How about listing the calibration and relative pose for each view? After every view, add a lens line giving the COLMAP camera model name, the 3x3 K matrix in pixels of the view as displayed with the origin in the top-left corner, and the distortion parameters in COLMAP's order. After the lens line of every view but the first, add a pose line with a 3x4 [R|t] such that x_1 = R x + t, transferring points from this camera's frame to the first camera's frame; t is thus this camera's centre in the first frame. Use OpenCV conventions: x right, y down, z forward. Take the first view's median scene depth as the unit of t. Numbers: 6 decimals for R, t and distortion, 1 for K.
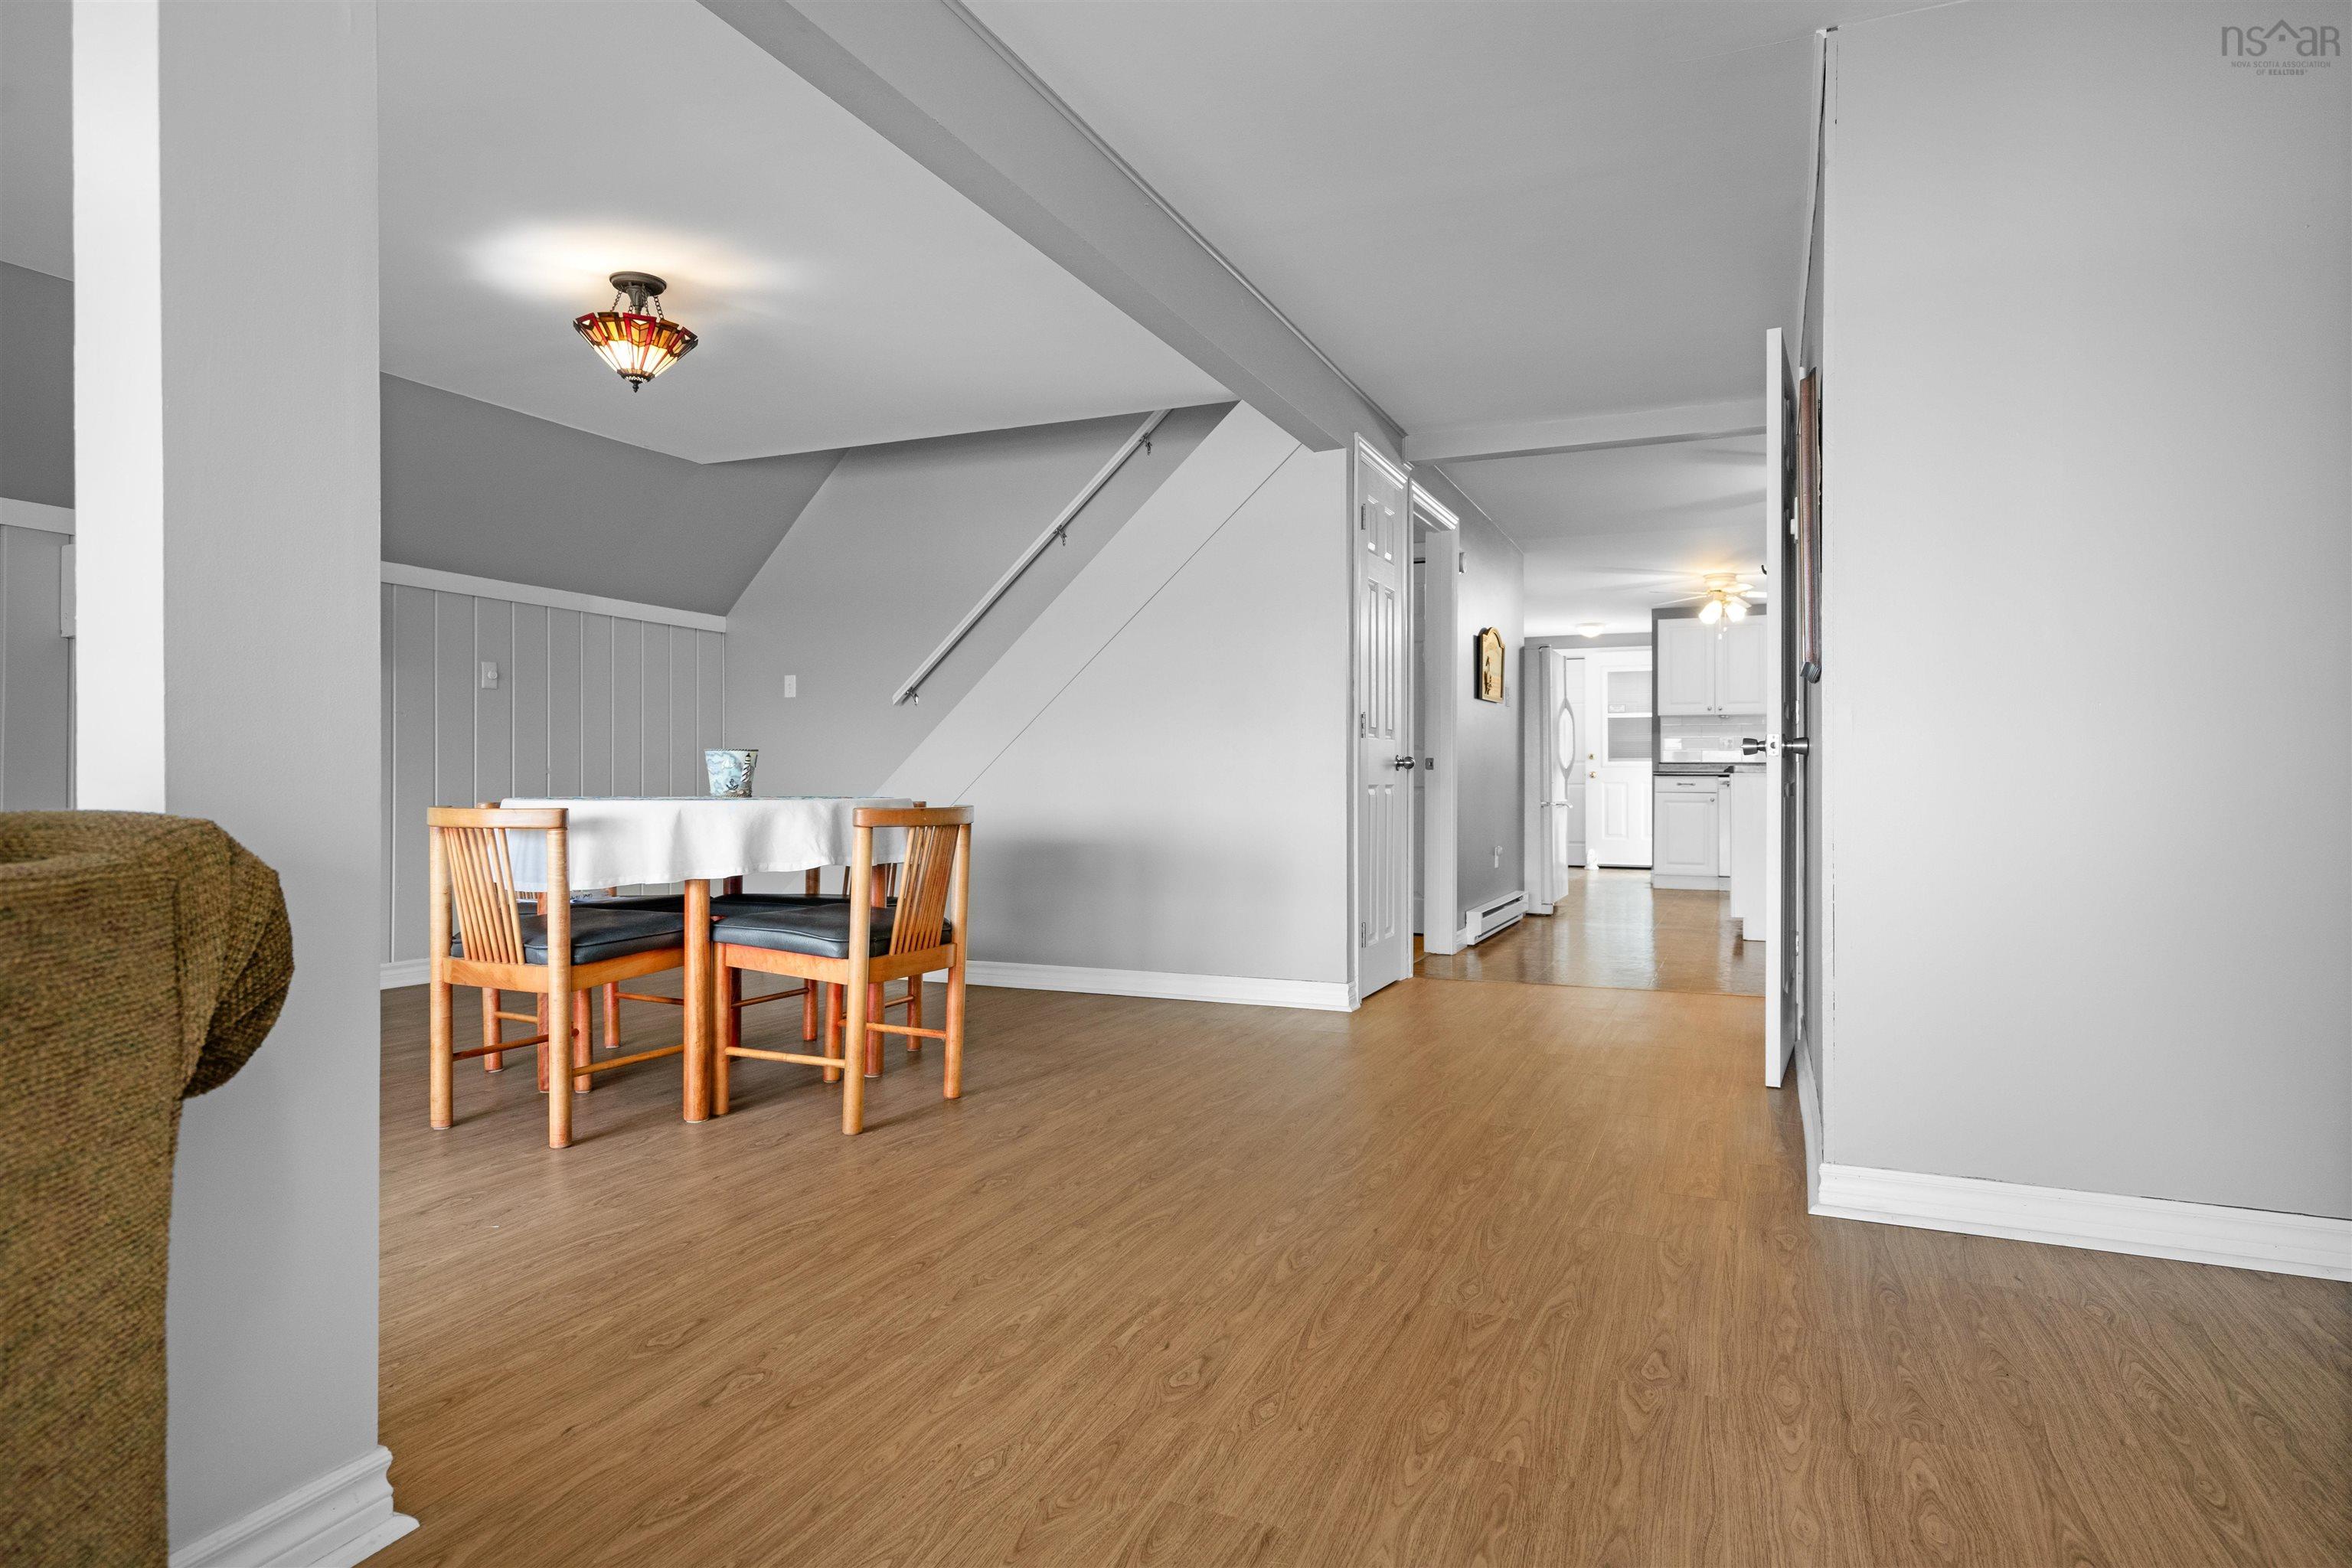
lens RADIAL K [[1347.4, 0, 1181.9], [0, 1347.4, 768.7], [0, 0, 1]] dist [0.005941, 0.000496]
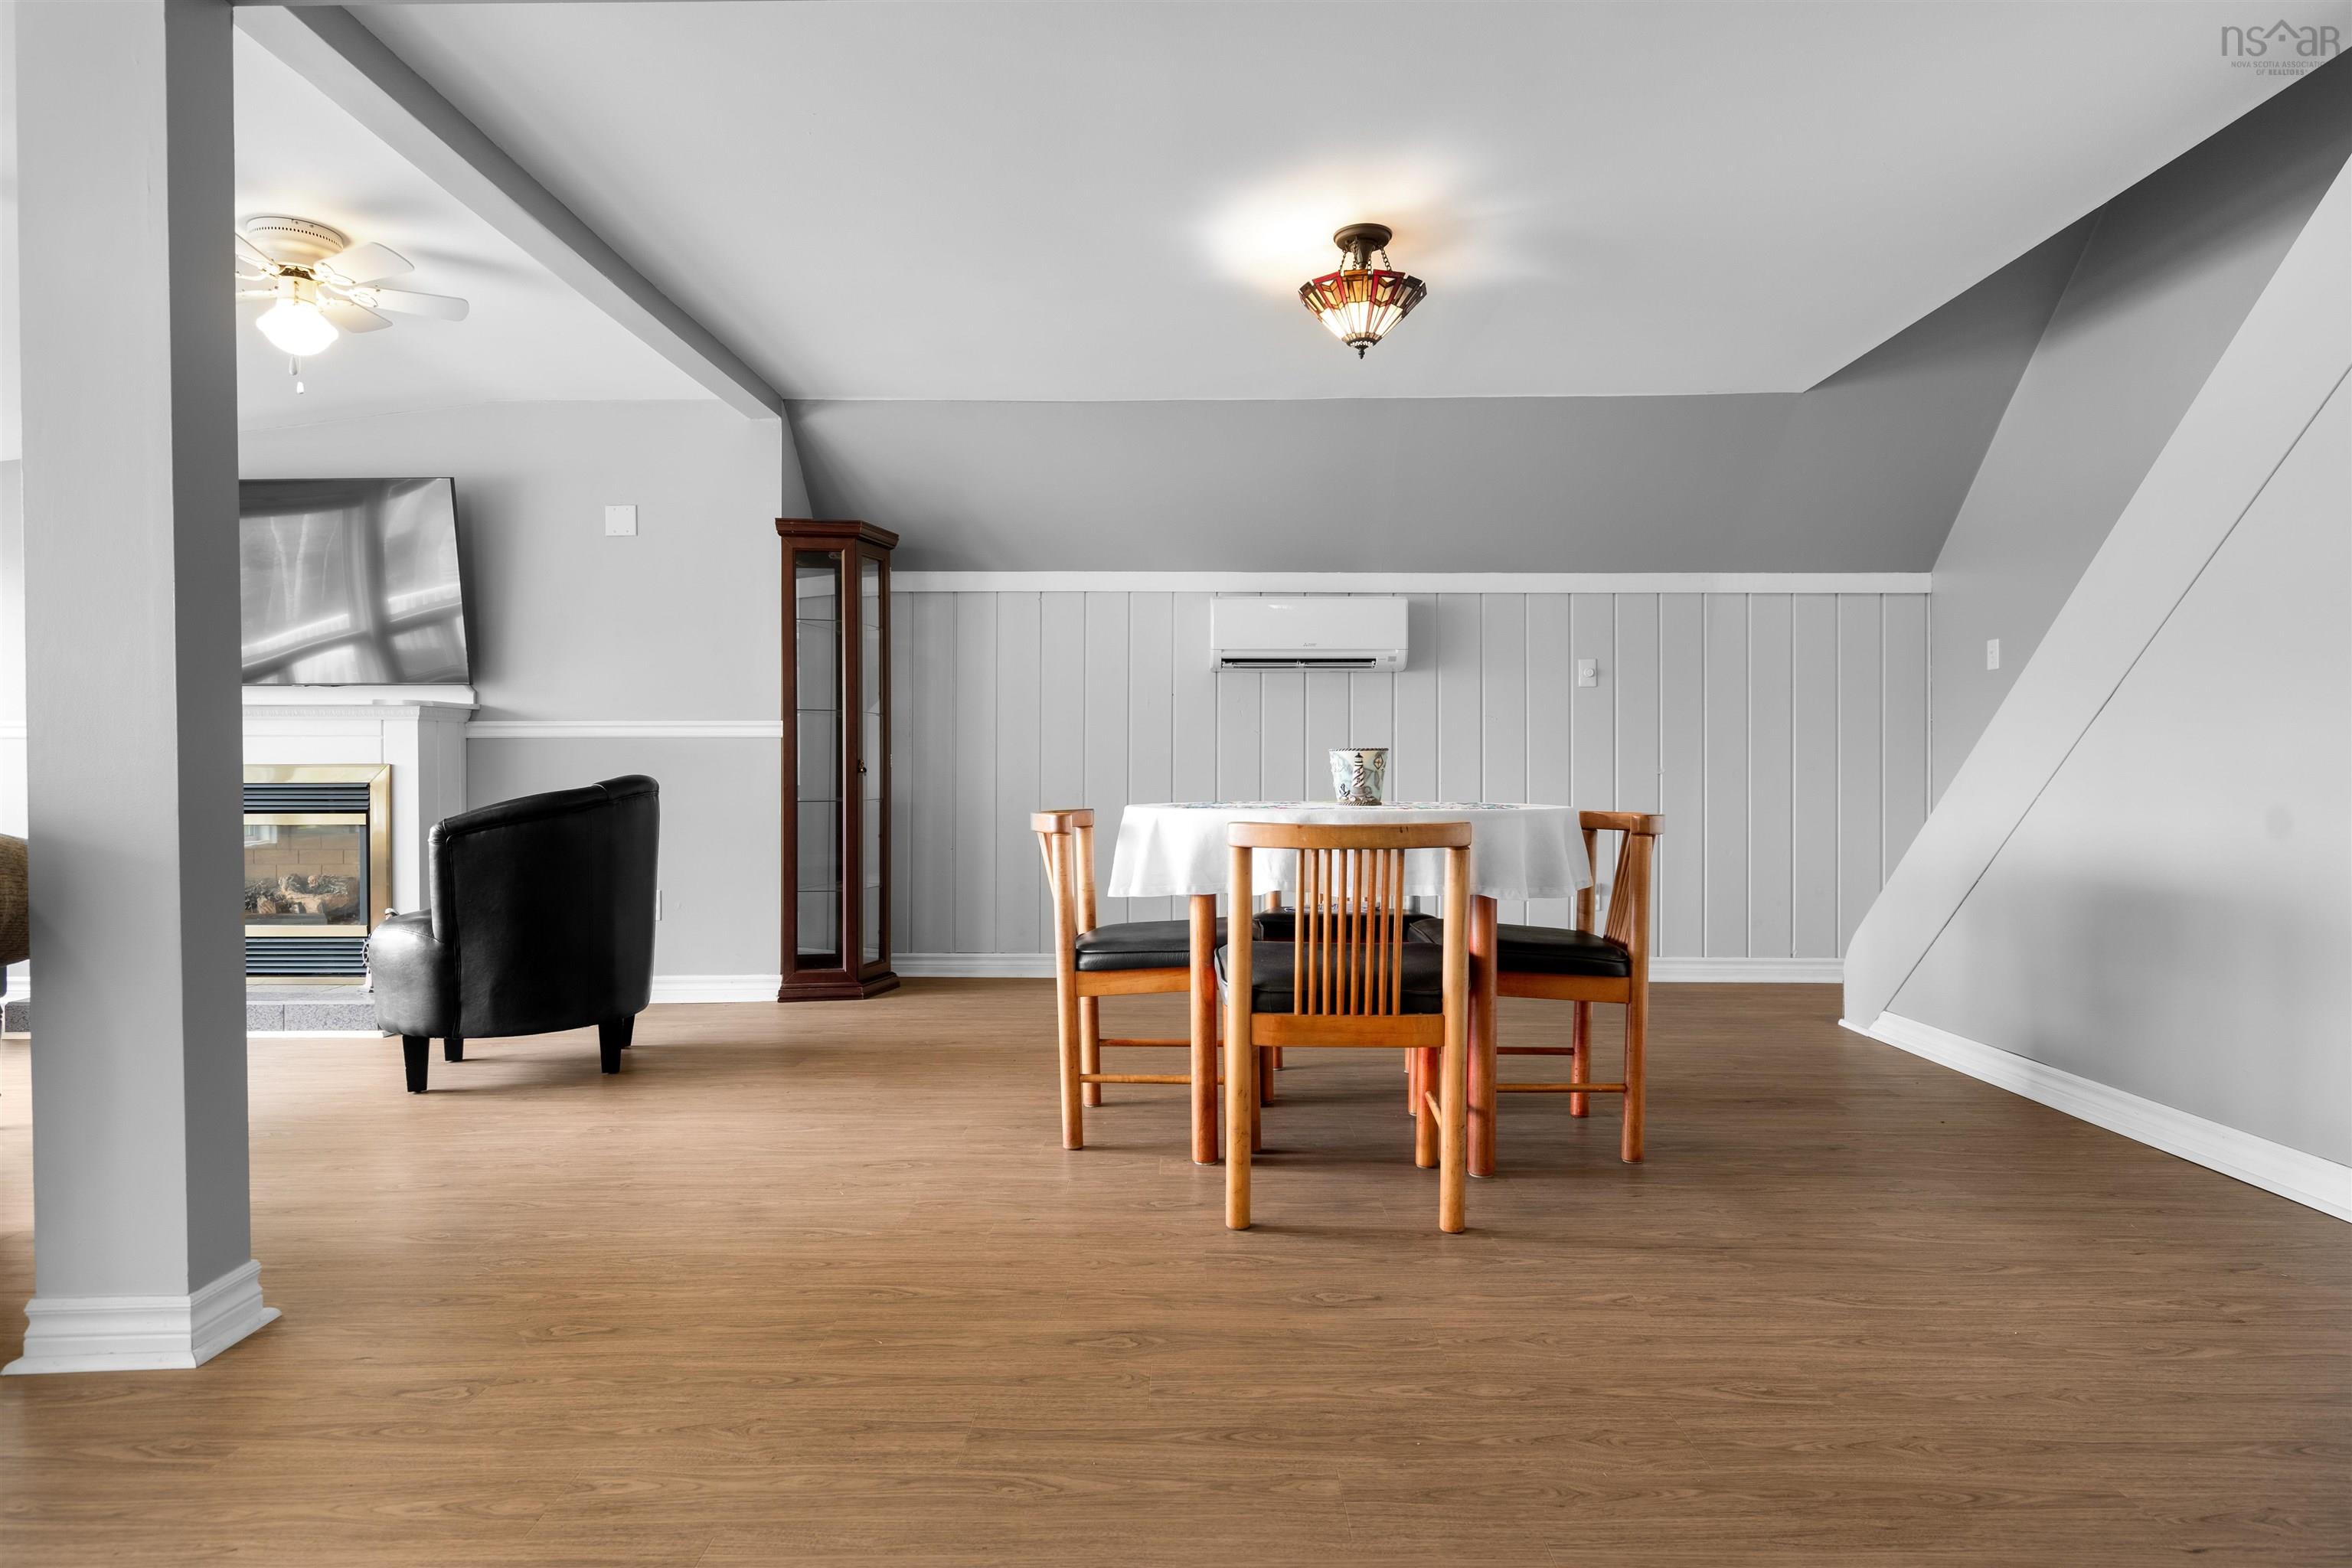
lens RADIAL K [[1329.9, 0, 1183.2], [0, 1329.9, 790.5], [0, 0, 1]] dist [0.002591, 0.001428]
pose [[0.388134, 0.007920, -0.921569, 0.515345], [0.010421, 0.999861, 0.012982, -0.000167], [0.921544, -0.014643, 0.387998, 0.728850]]
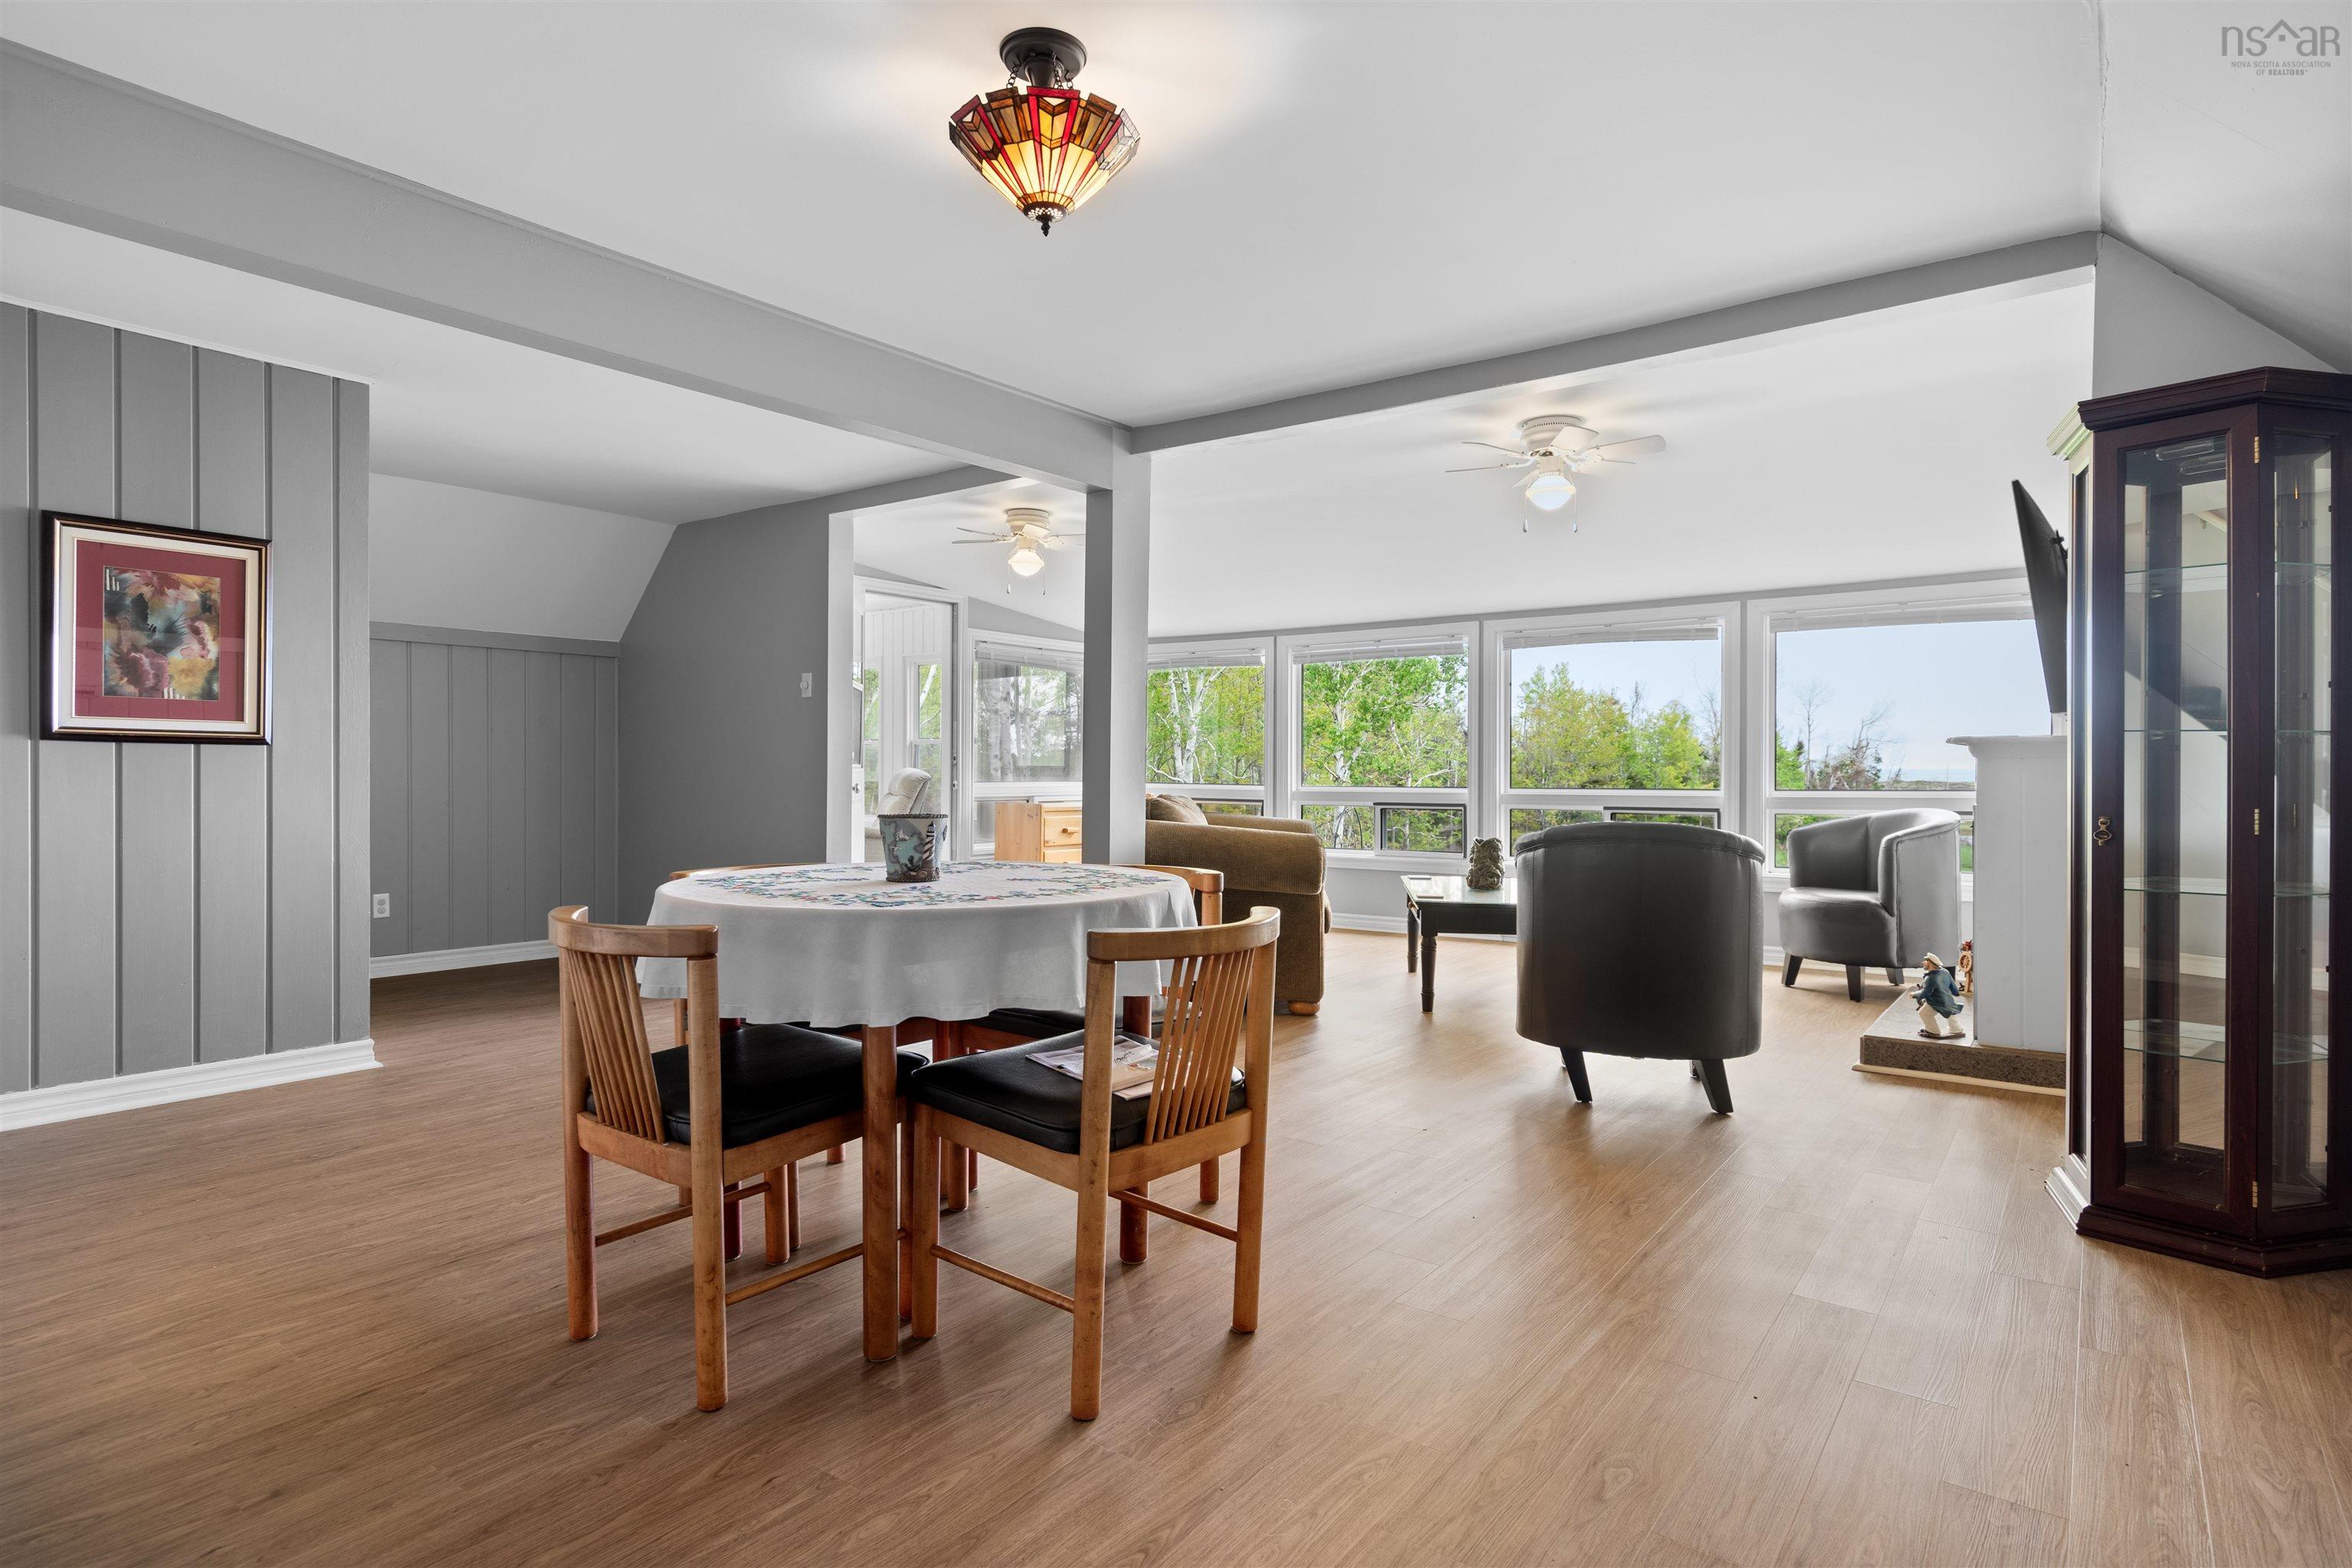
lens RADIAL K [[1229.9, 0, 1176.0], [0, 1229.9, 784.0], [0, 0, 1]] dist [0.001578, 0.000208]
pose [[-0.972411, -0.008926, 0.233105, -0.808003], [-0.008177, 0.999958, 0.004181, -0.045068], [-0.233133, 0.002159, -0.972443, 2.079527]]
